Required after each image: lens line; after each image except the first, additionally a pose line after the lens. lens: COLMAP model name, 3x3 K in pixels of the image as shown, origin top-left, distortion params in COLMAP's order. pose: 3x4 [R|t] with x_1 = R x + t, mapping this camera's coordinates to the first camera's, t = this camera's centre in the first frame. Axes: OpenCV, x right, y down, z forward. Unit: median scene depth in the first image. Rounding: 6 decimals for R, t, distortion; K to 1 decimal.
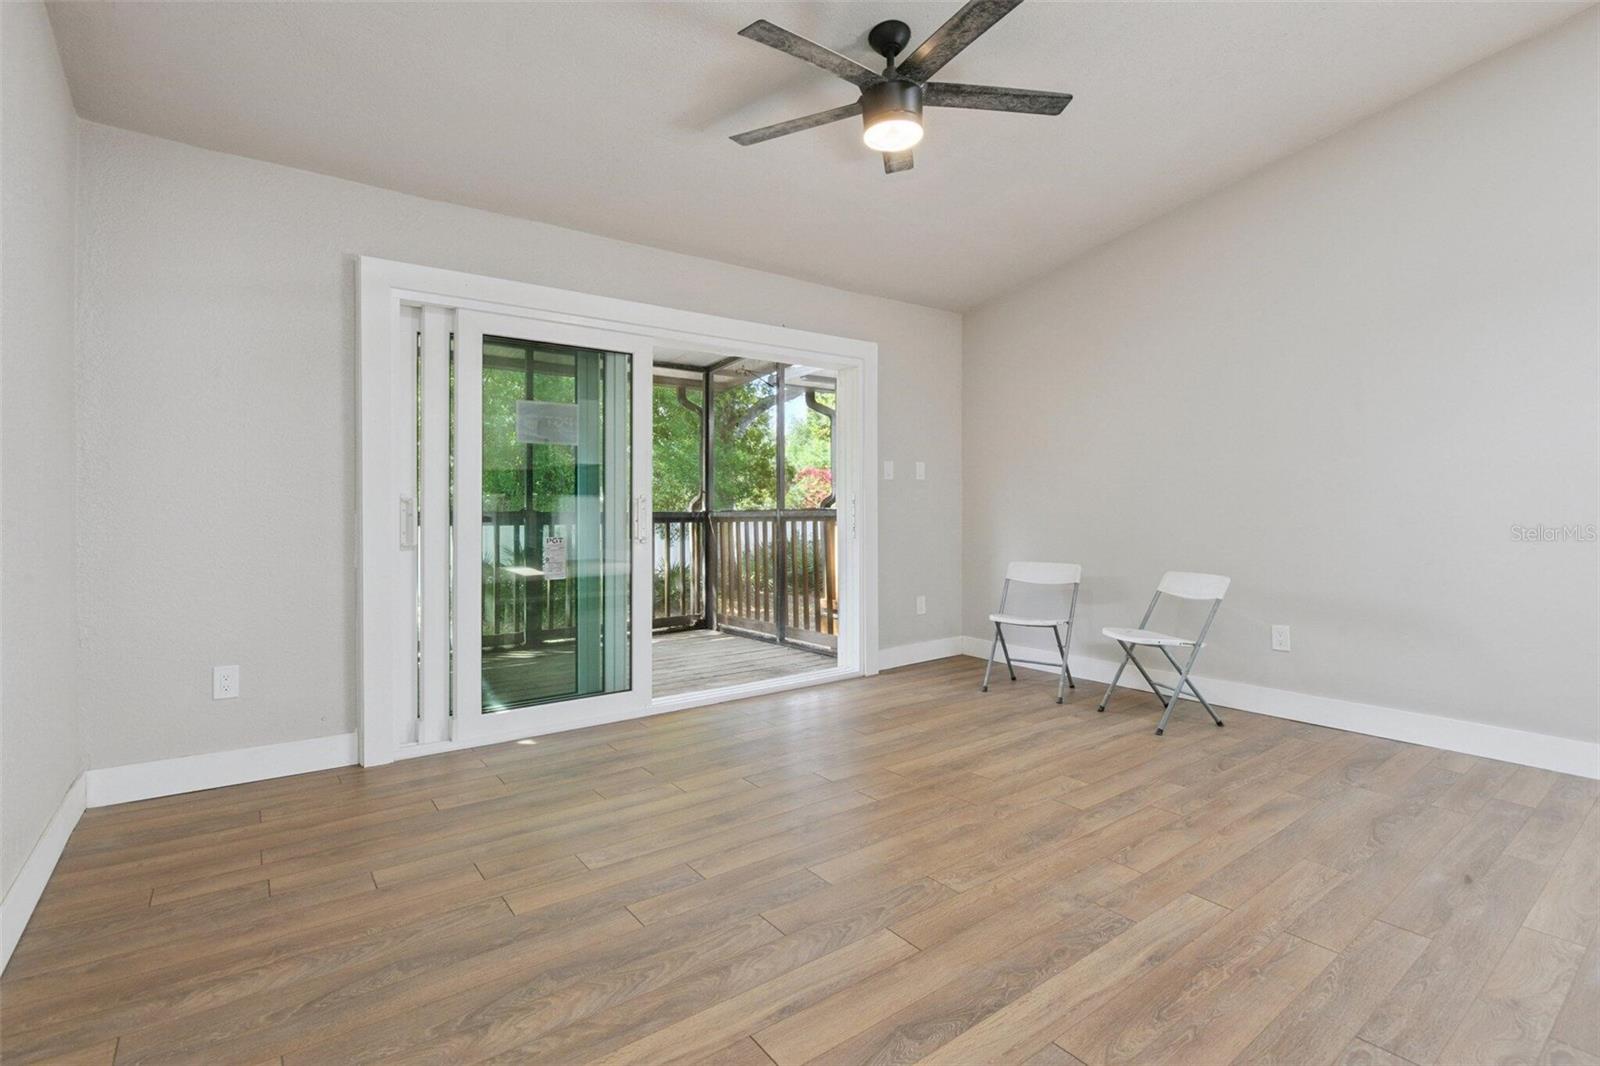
lens RADIAL K [[754.0, 0, 800.4], [0, 754.0, 516.3], [0, 0, 1]] dist [-0.012705, -0.003745]
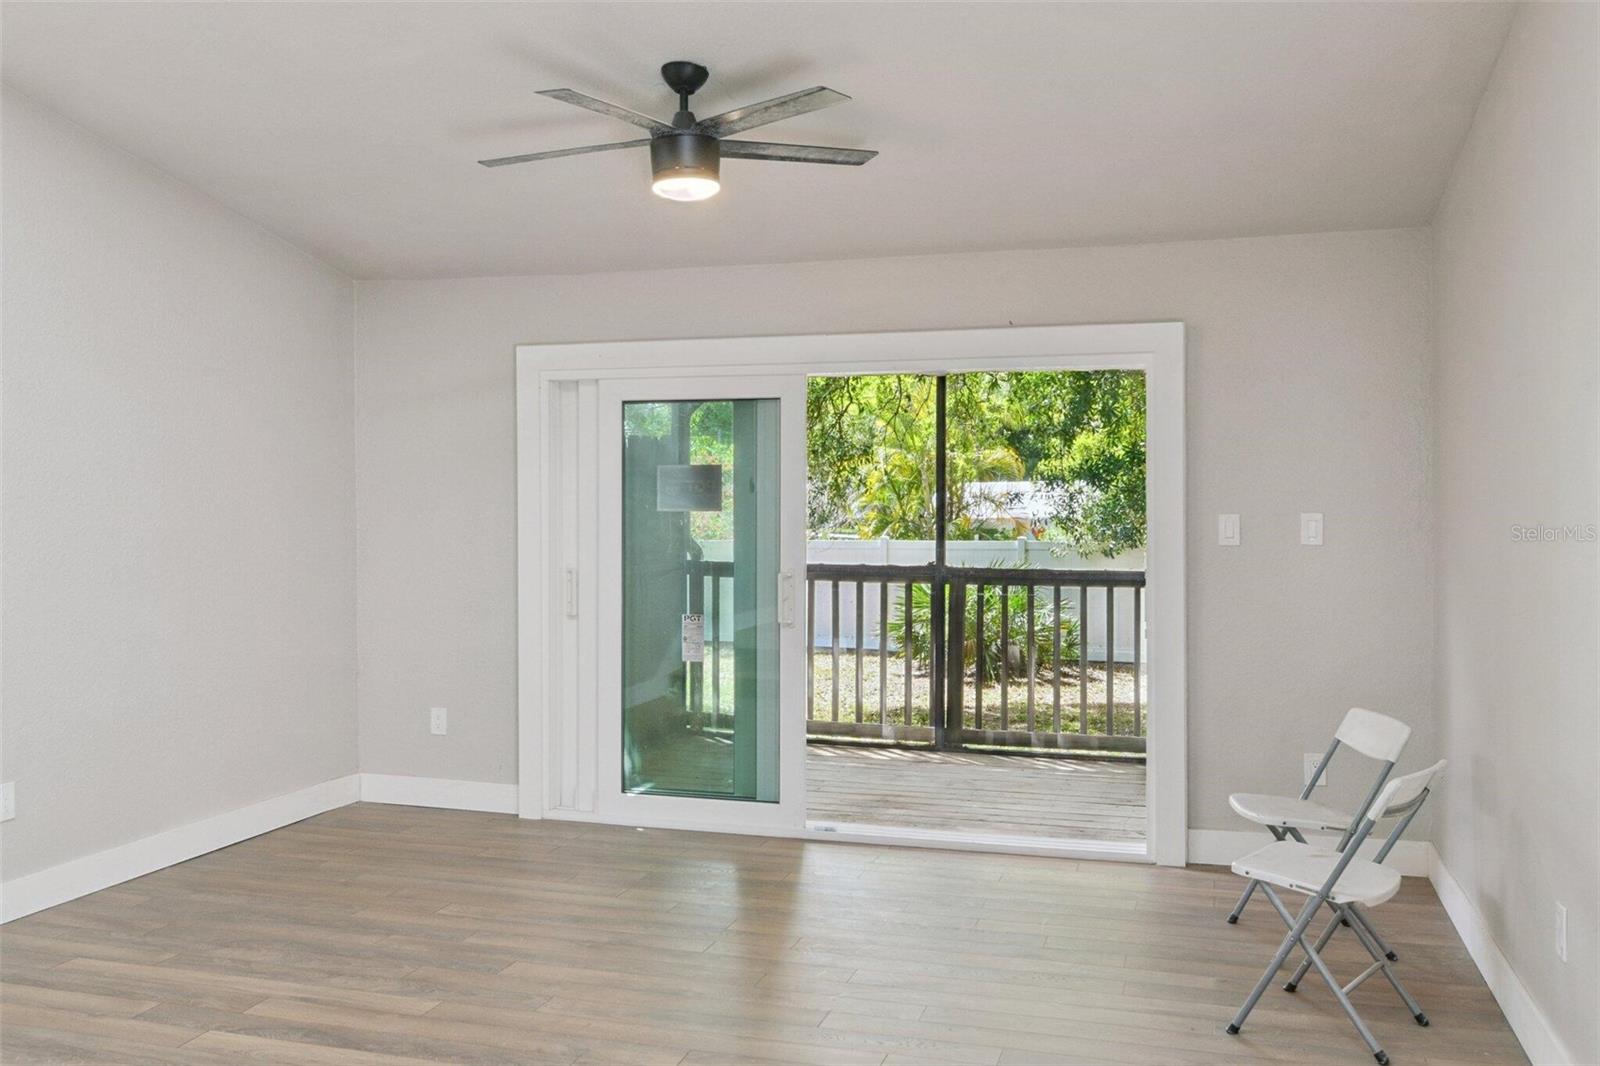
lens RADIAL K [[1399.7, 0, 766.9], [0, 1399.7, 574.0], [0, 0, 1]] dist [0.007173, 0.004401]
pose [[0.587008, 0.047715, -0.808174, 1.854206], [-0.010434, 0.998625, 0.051380, -0.185998], [0.809514, -0.021728, 0.586699, 0.151128]]
